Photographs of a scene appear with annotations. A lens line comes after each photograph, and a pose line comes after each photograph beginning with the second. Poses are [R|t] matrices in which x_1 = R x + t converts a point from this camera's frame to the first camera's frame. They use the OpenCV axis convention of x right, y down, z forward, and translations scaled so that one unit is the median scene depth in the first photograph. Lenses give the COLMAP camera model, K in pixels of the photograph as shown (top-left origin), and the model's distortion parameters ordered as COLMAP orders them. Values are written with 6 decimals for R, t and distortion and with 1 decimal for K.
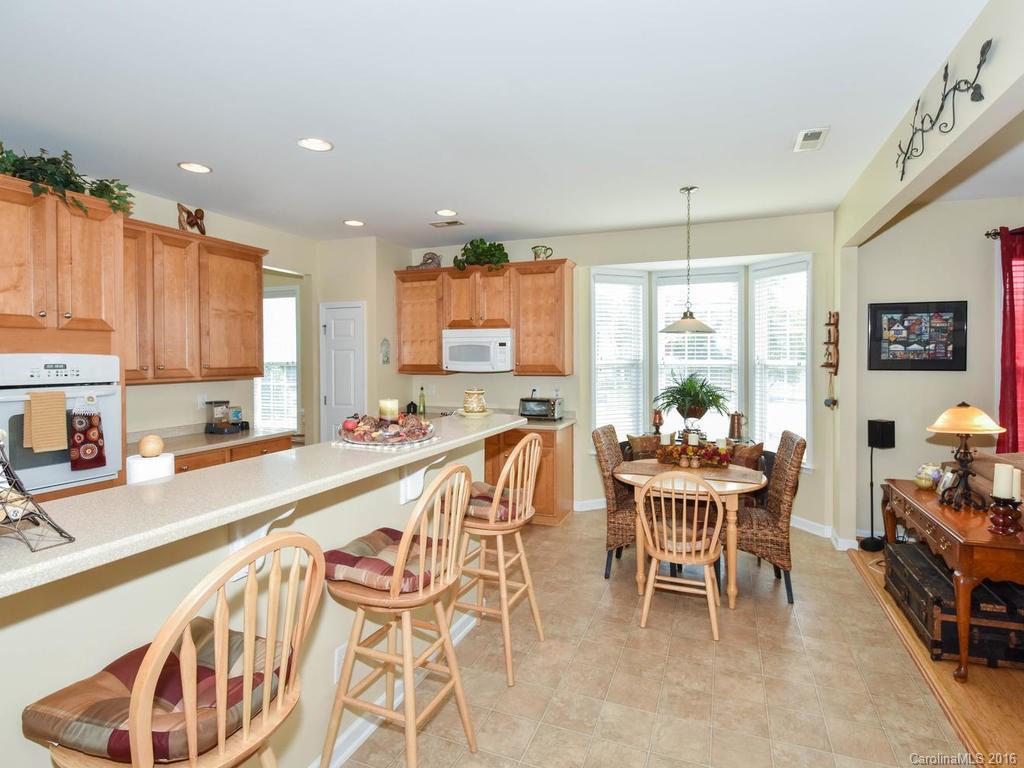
lens RADIAL K [[529.7, 0, 504.1], [0, 529.7, 358.4], [0, 0, 1]] dist [0.000477, -0.001248]
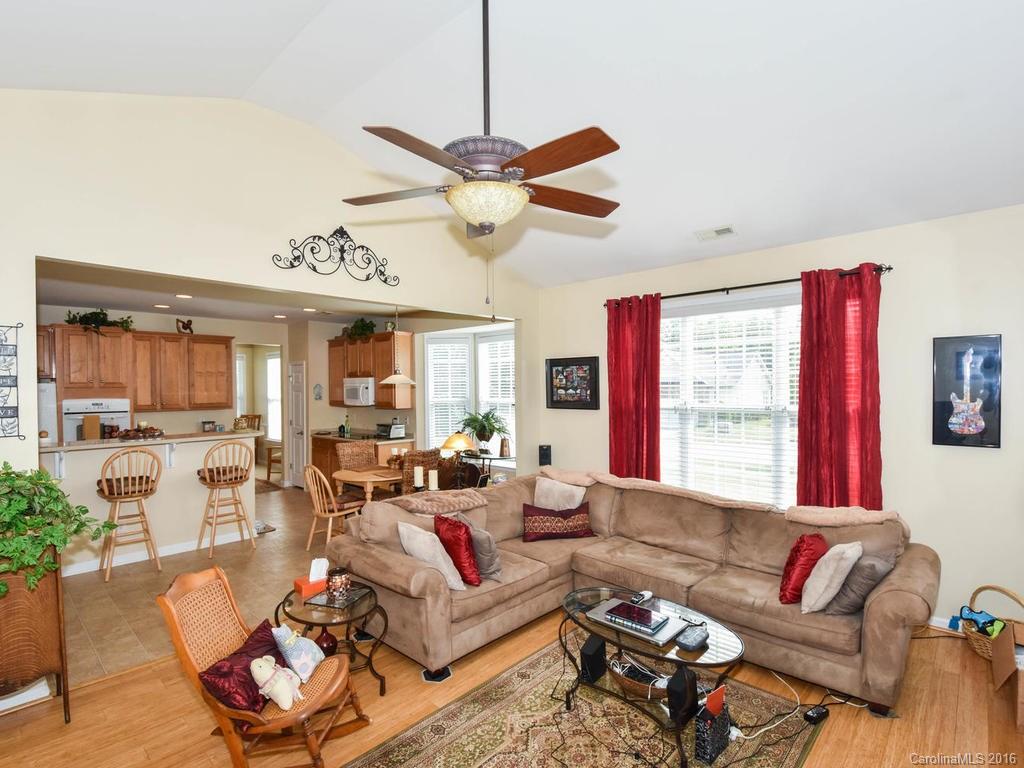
lens RADIAL K [[529.7, 0, 514.2], [0, 529.7, 392.0], [0, 0, 1]] dist [0.000477, -0.001248]
pose [[0.921927, -0.001106, -0.387363, 1.172579], [0.006077, 0.999914, 0.011608, -0.036448], [0.387317, -0.013056, 0.921854, -0.286005]]
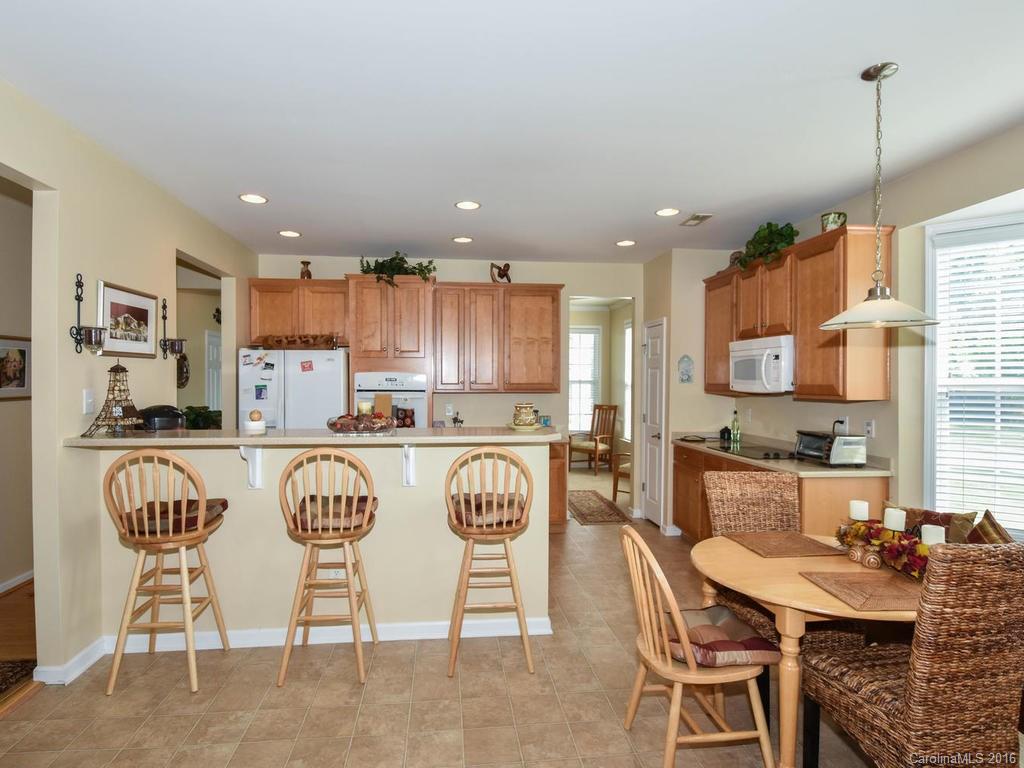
lens RADIAL K [[553.5, 0, 511.7], [0, 553.5, 388.3], [0, 0, 1]] dist [0.001172, -0.001106]
pose [[0.457705, 0.013979, -0.888994, 0.636148], [-0.006153, 0.999902, 0.012555, 0.012472], [0.889083, -0.000276, 0.457746, 0.359332]]
